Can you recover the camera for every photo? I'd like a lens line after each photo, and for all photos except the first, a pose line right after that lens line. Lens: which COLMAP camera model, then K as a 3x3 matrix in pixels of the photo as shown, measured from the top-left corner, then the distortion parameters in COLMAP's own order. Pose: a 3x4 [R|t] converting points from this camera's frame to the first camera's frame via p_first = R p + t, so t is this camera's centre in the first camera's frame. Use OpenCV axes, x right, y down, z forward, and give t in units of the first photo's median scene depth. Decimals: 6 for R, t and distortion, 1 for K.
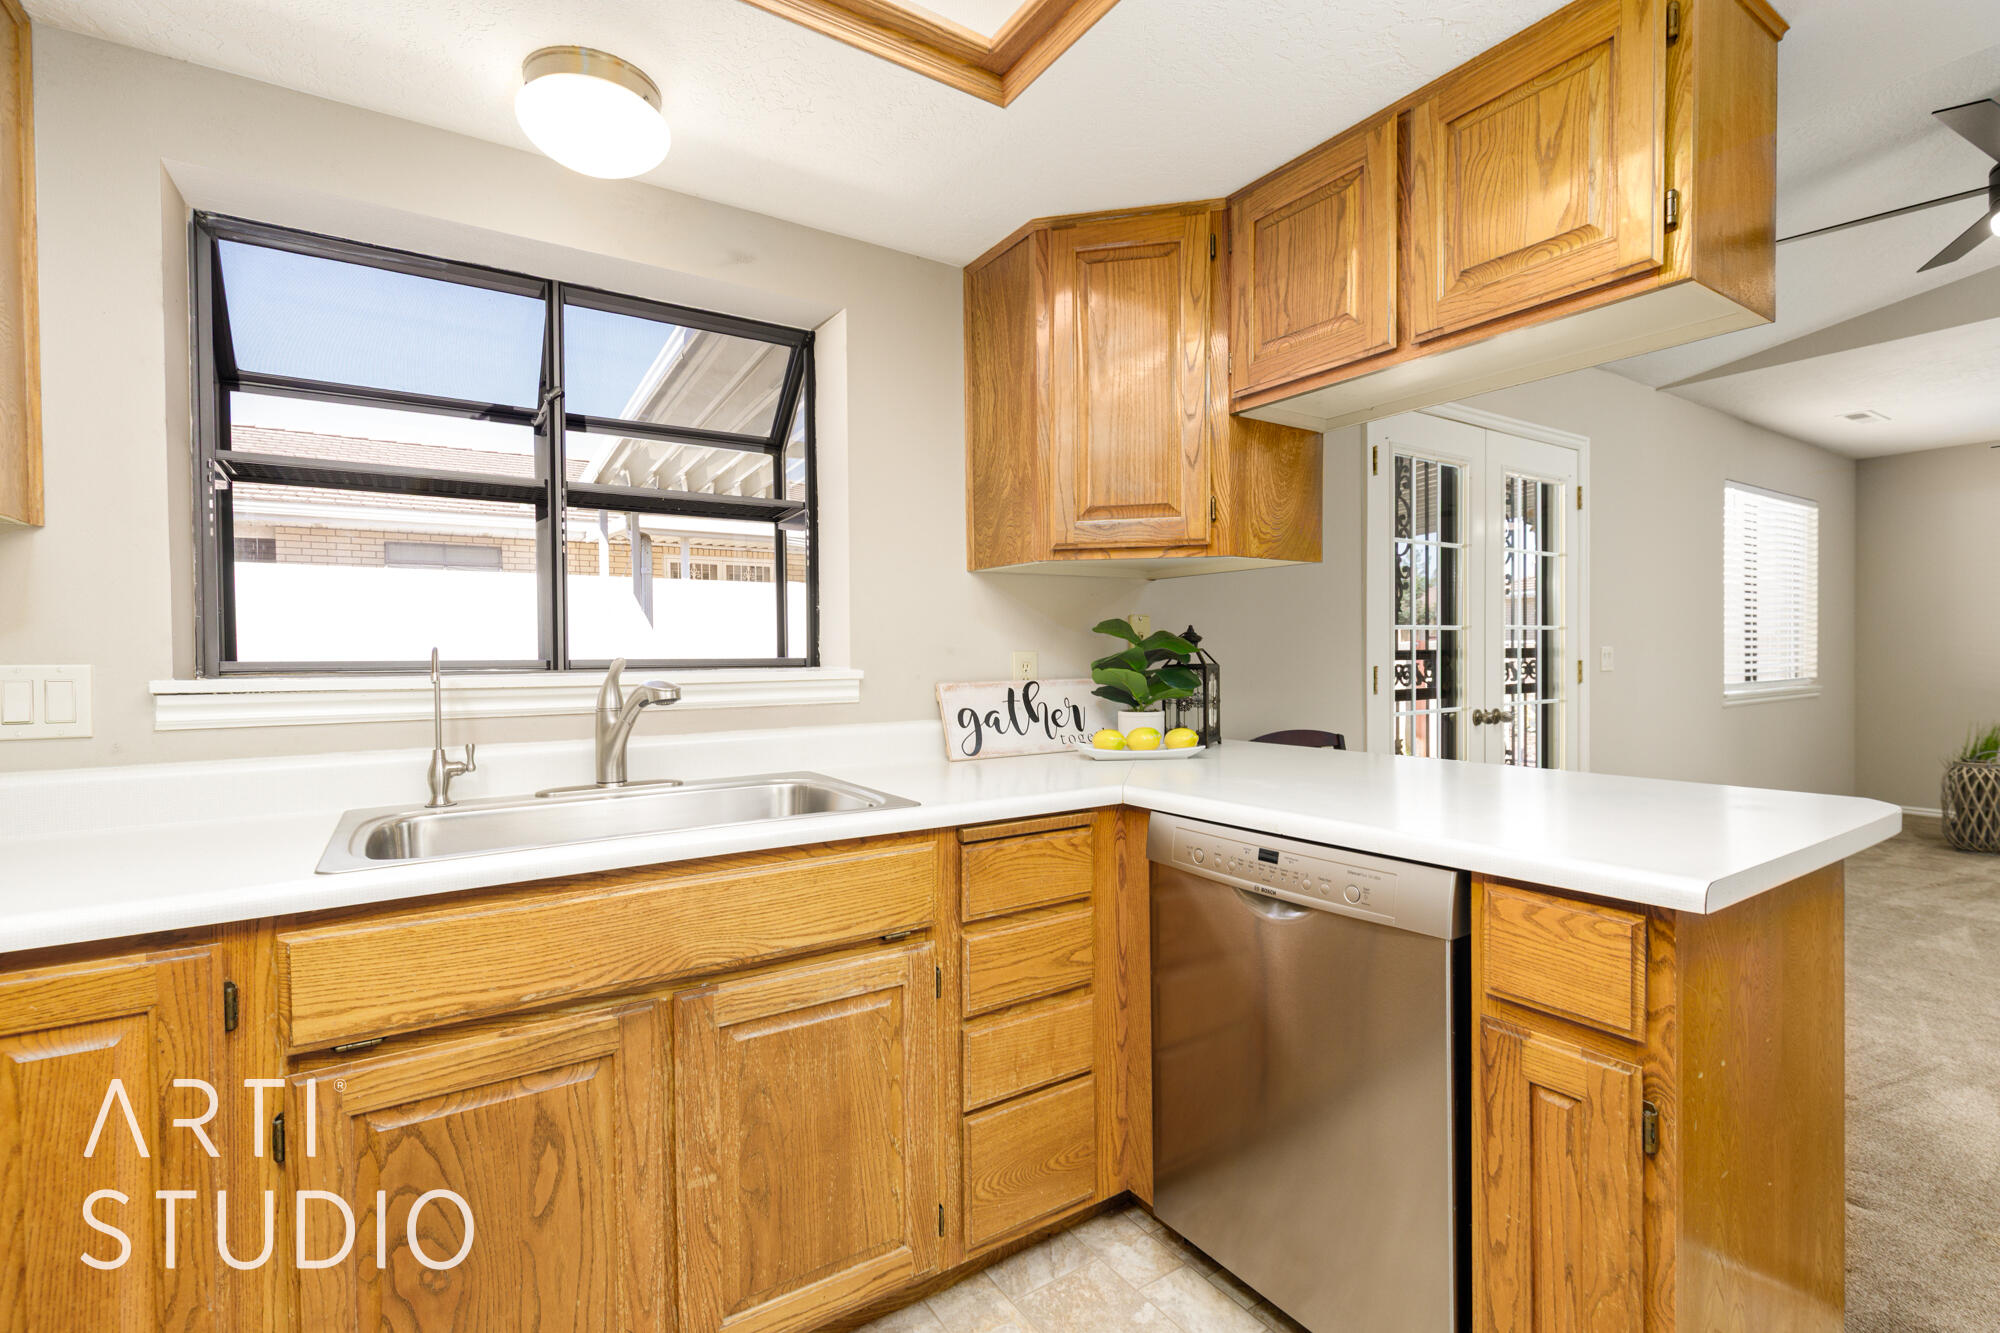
lens RADIAL K [[898.9, 0, 1005.3], [0, 898.9, 652.0], [0, 0, 1]] dist [0.003699, -0.001623]
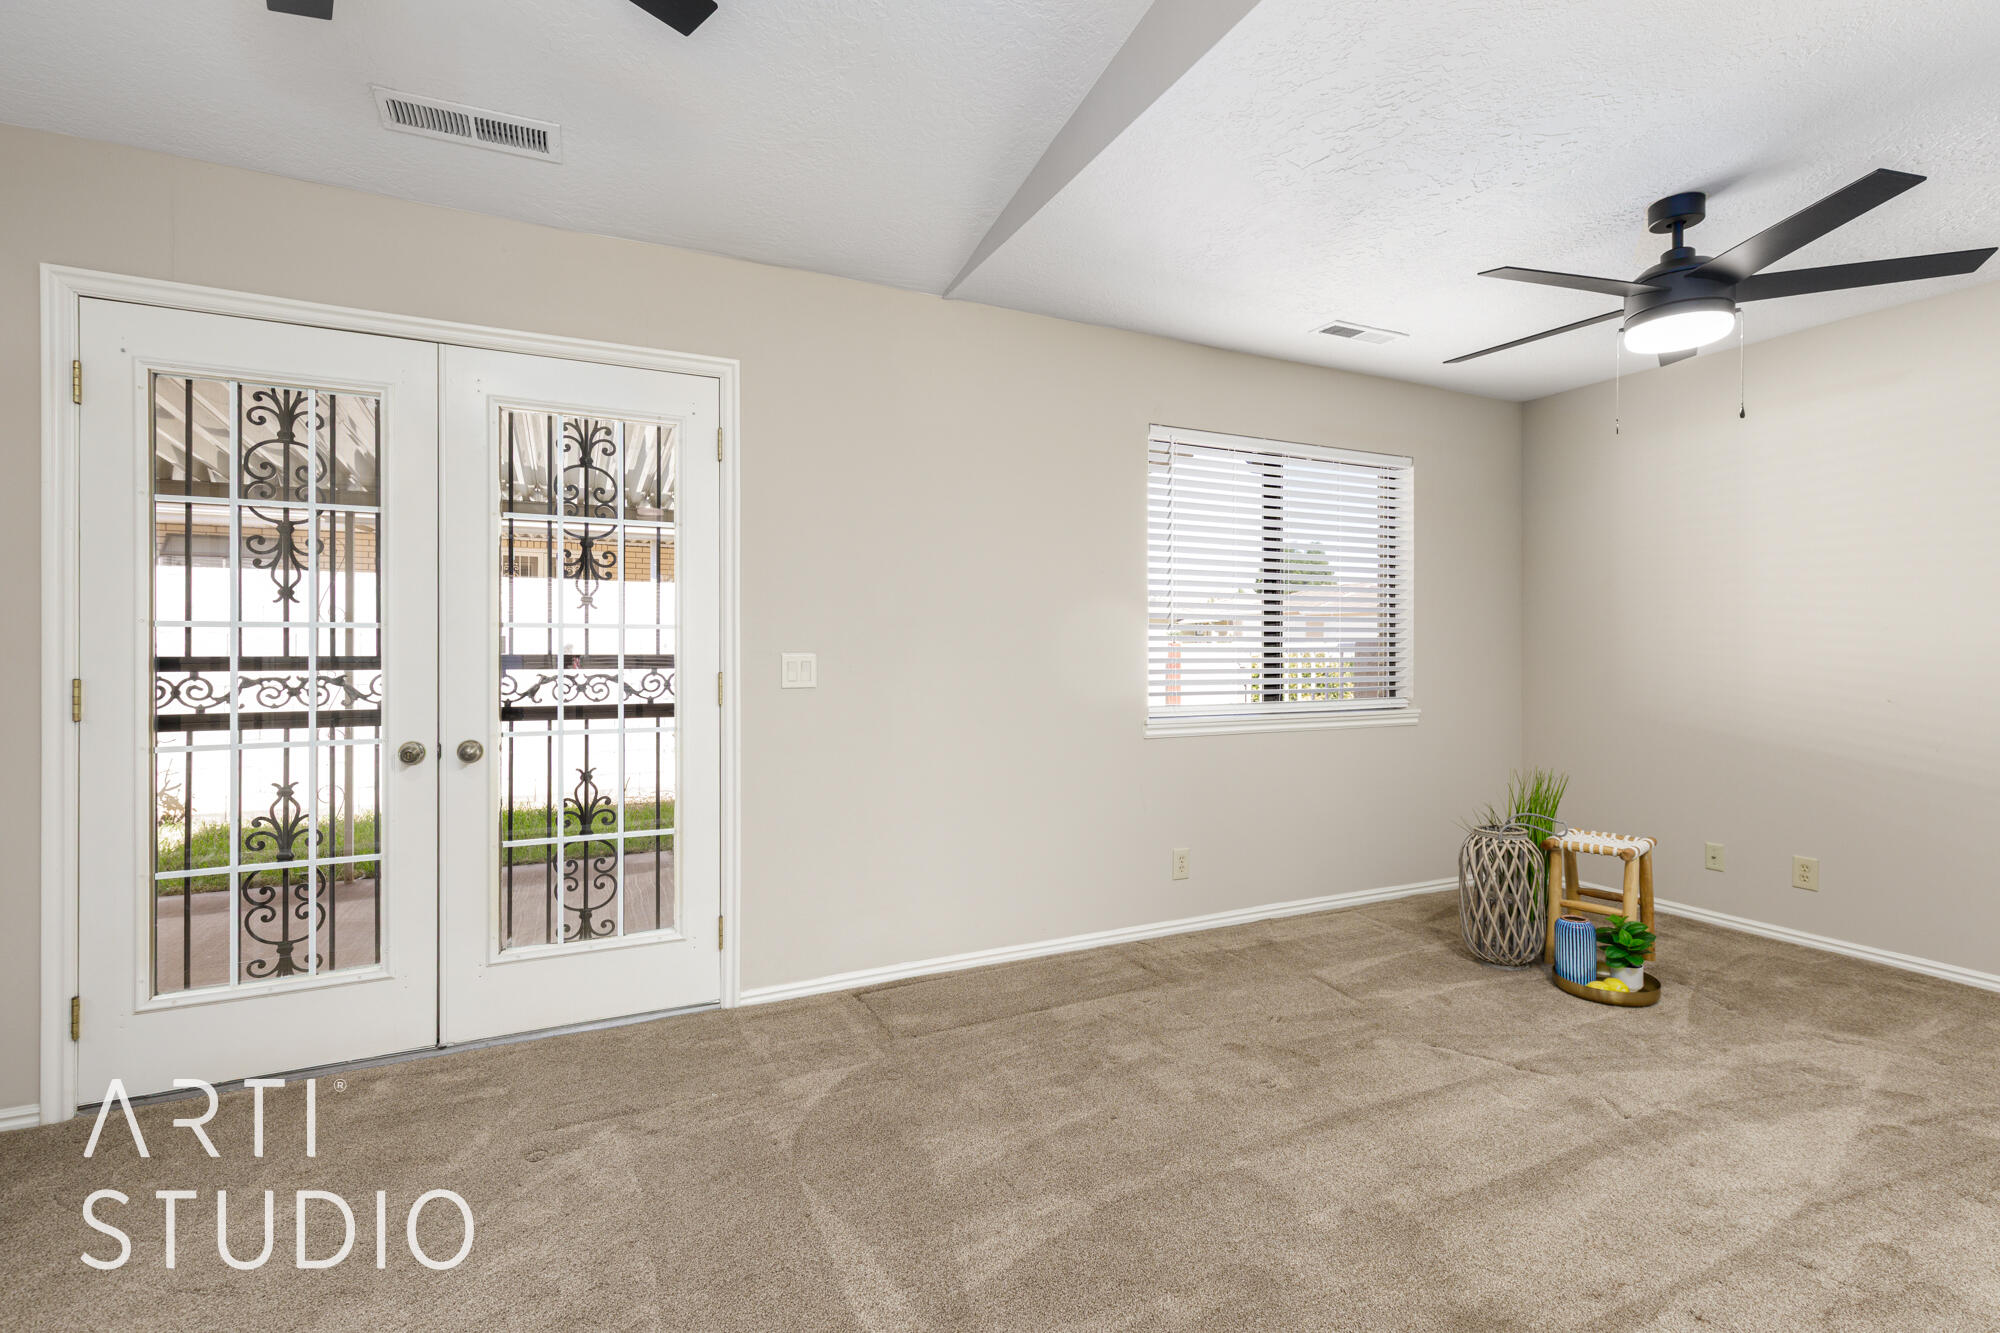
lens RADIAL K [[850.9, 0, 959.2], [0, 850.9, 645.8], [0, 0, 1]] dist [0.000660, -0.000680]
pose [[0.987569, 0.010820, -0.156810, 2.378821], [-0.011525, 0.999927, -0.003588, -0.032632], [0.156760, 0.005350, 0.987622, 0.941321]]
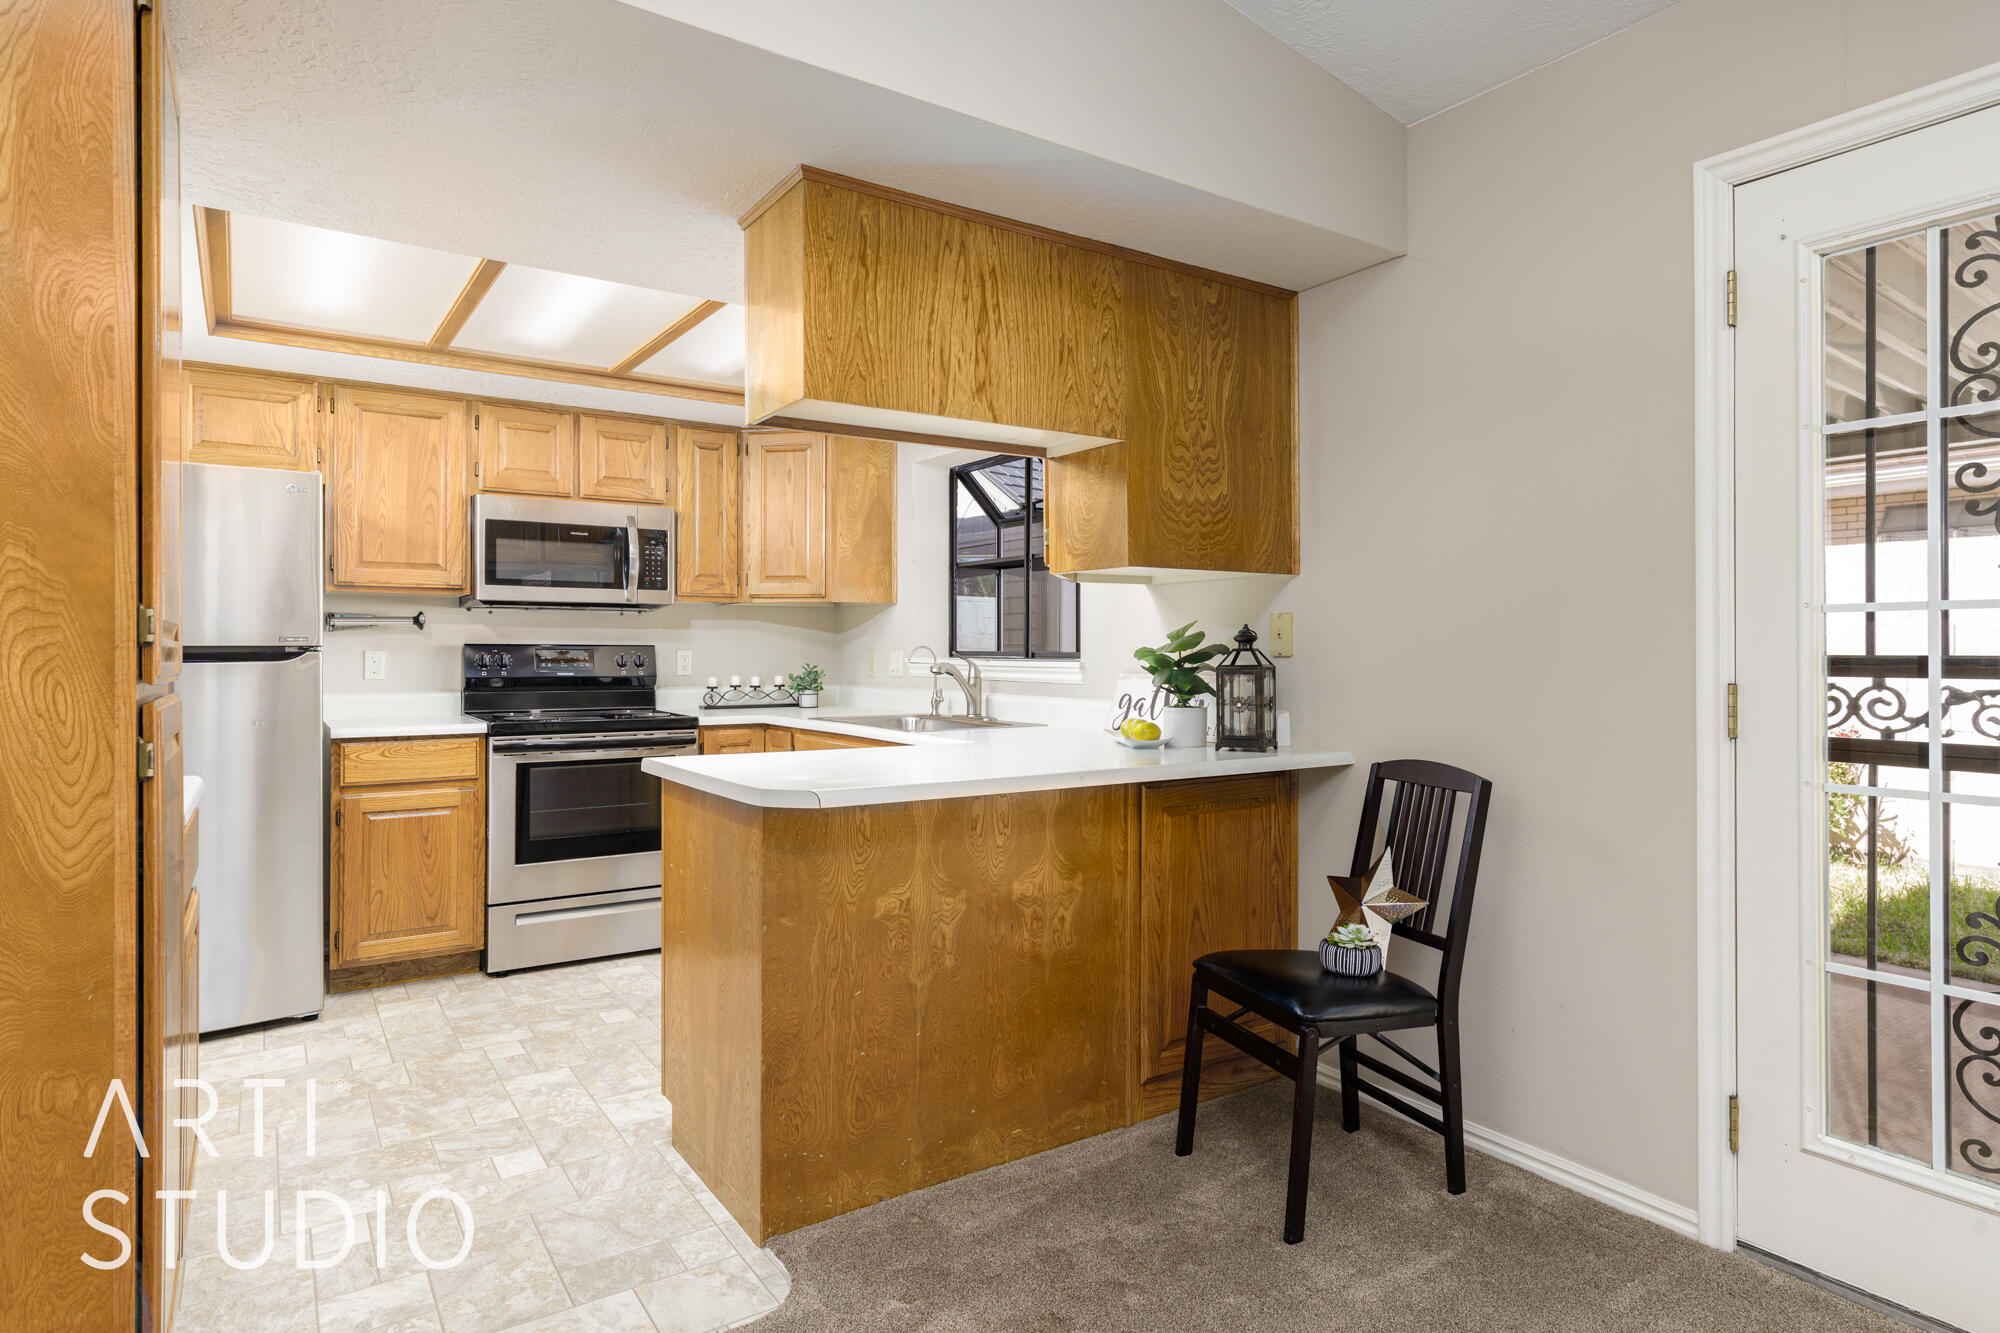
lens RADIAL K [[1097.4, 0, 1001.4], [0, 1097.4, 648.3], [0, 0, 1]] dist [0.000901, -0.000909]
pose [[0.007013, 0.009345, -0.999932, 2.126572], [-0.001527, 0.999955, 0.009334, -0.023095], [0.999974, 0.001461, 0.007027, 1.145344]]
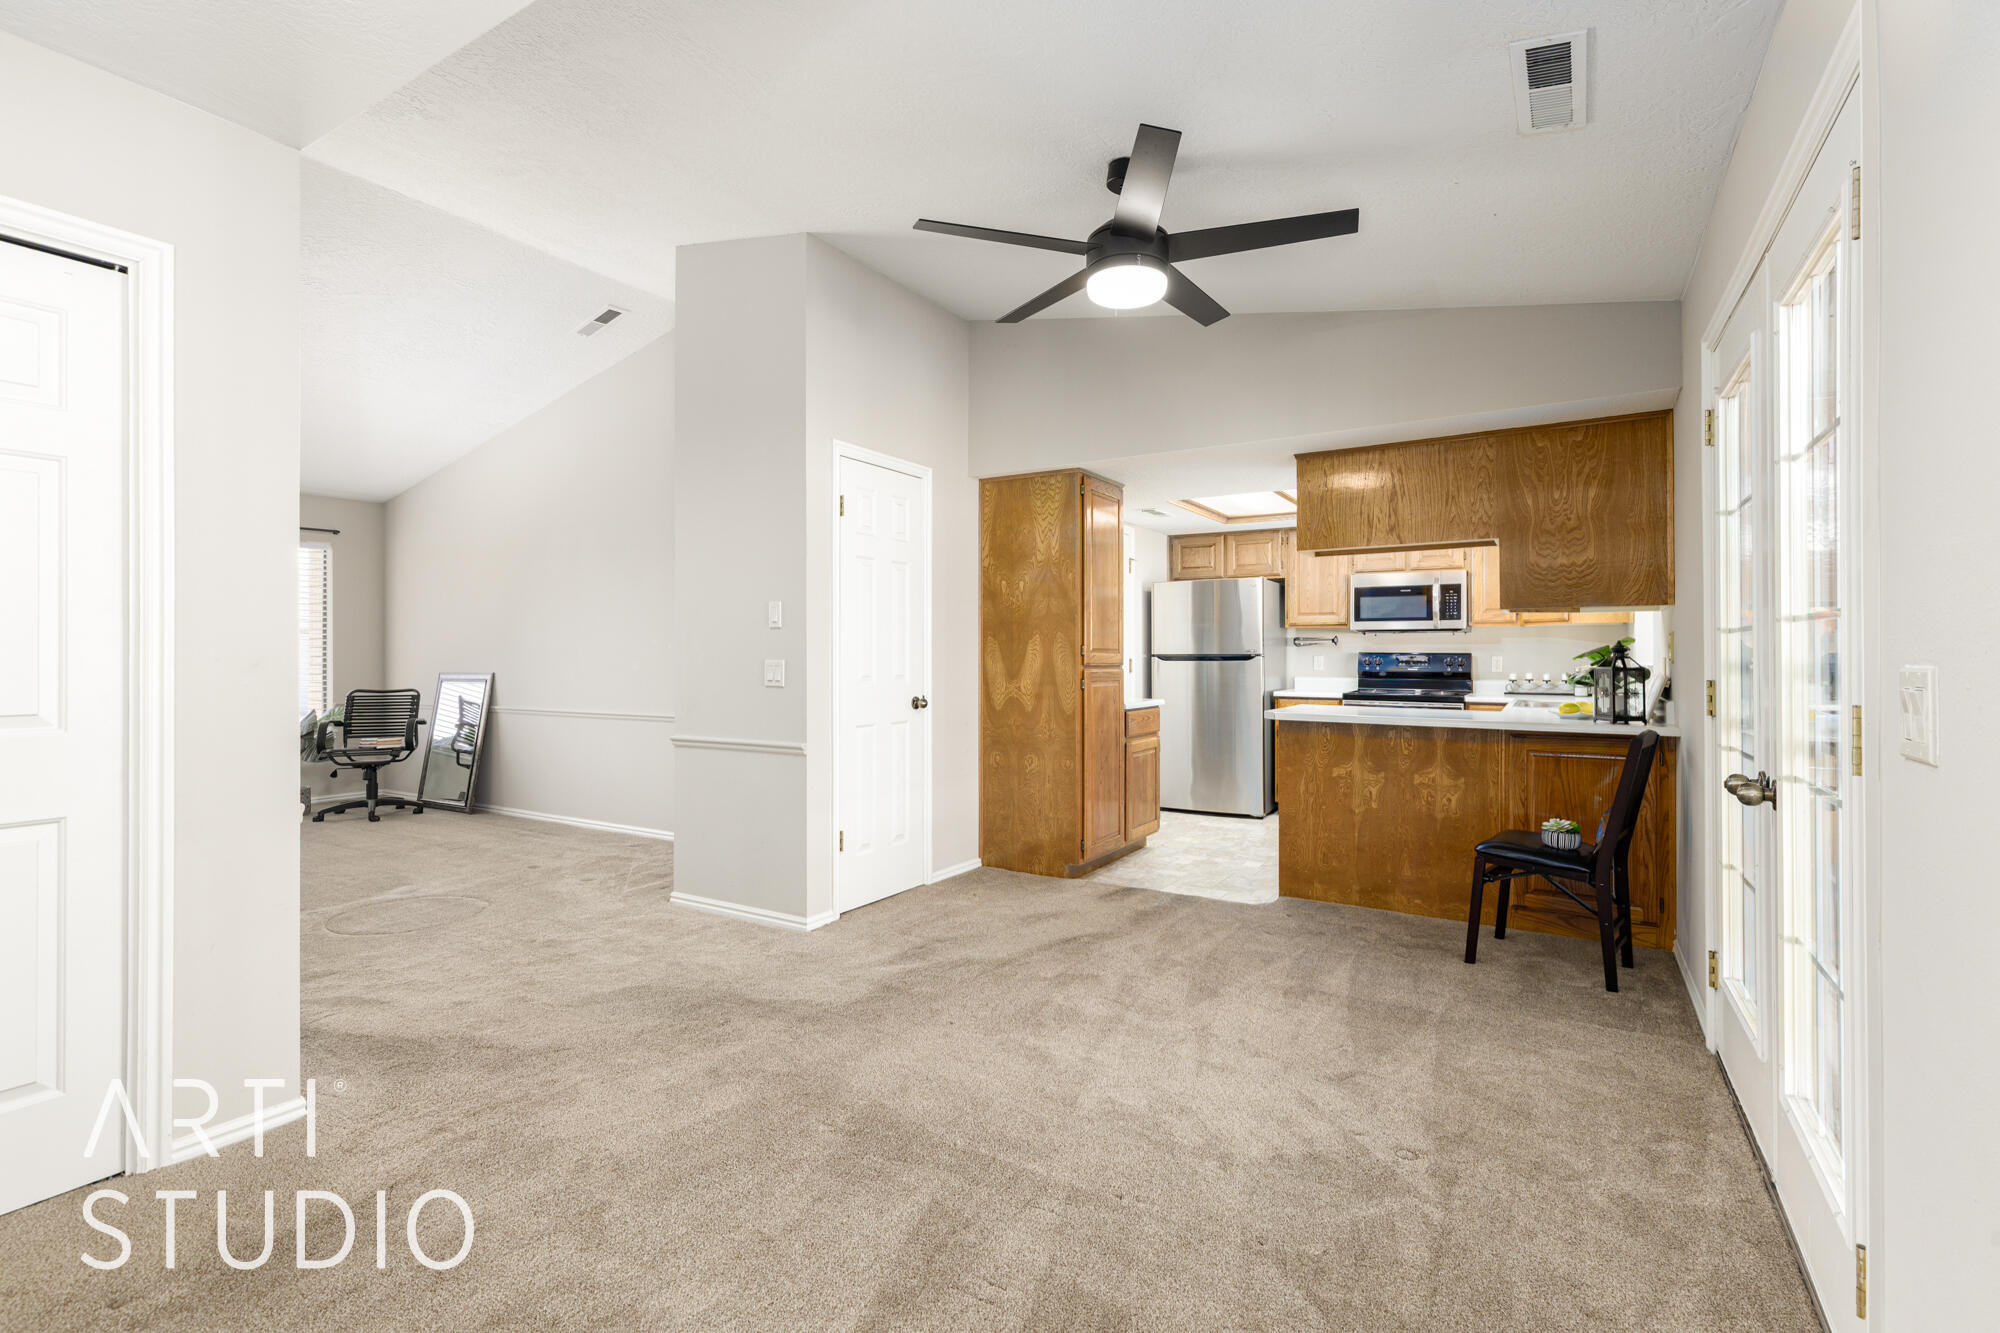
lens RADIAL K [[898.9, 0, 1005.3], [0, 898.9, 652.0], [0, 0, 1]] dist [0.003699, -0.001623]
pose [[-0.907499, 0.009457, -0.419947, 2.674744], [0.008738, 0.999955, 0.003636, -0.039240], [0.419963, -0.000370, -0.907541, 2.991272]]
